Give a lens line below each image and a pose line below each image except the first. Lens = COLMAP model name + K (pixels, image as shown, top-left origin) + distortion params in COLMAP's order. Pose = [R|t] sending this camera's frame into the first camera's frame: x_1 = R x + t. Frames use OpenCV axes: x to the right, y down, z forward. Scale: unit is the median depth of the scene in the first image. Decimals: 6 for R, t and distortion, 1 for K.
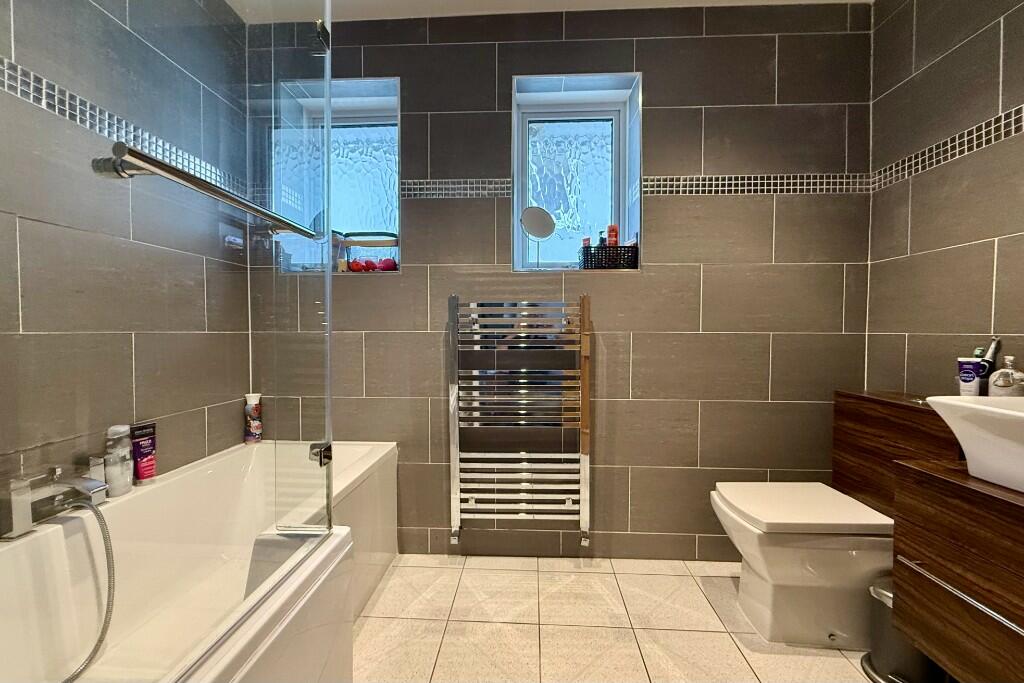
lens RADIAL K [[411.6, 0, 514.2], [0, 411.6, 338.9], [0, 0, 1]] dist [0.002192, 0.000457]
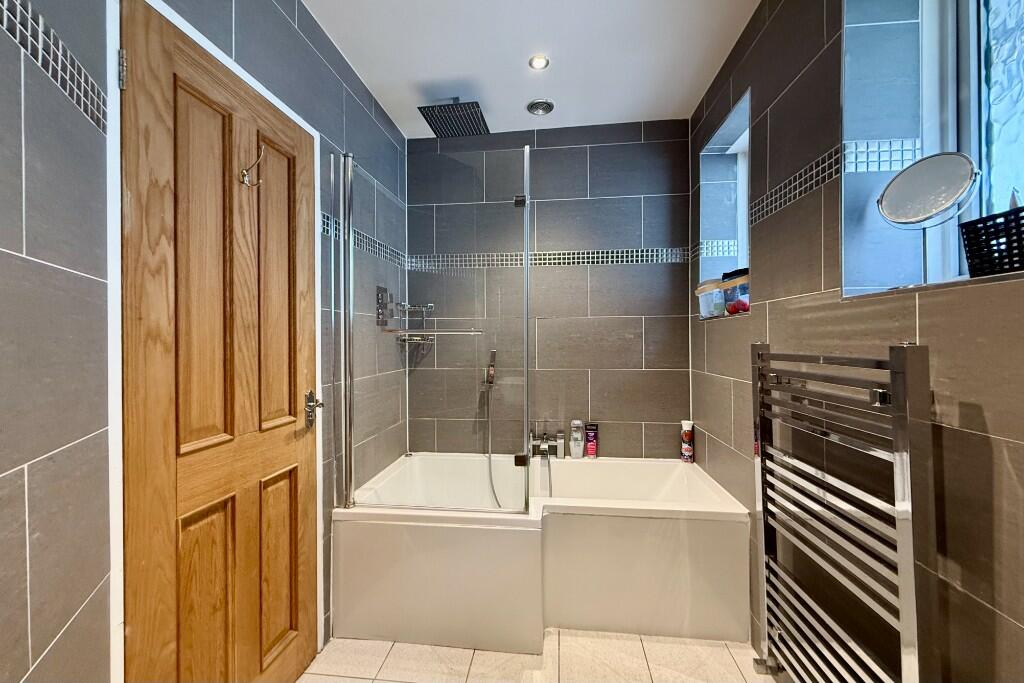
lens RADIAL K [[411.6, 0, 514.0], [0, 411.6, 341.3], [0, 0, 1]] dist [0.002192, 0.000457]
pose [[-0.060984, 0.003392, -0.998133, 0.617809], [-0.013430, 0.999901, 0.004219, -0.102237], [0.998048, 0.013663, -0.060932, 0.578979]]
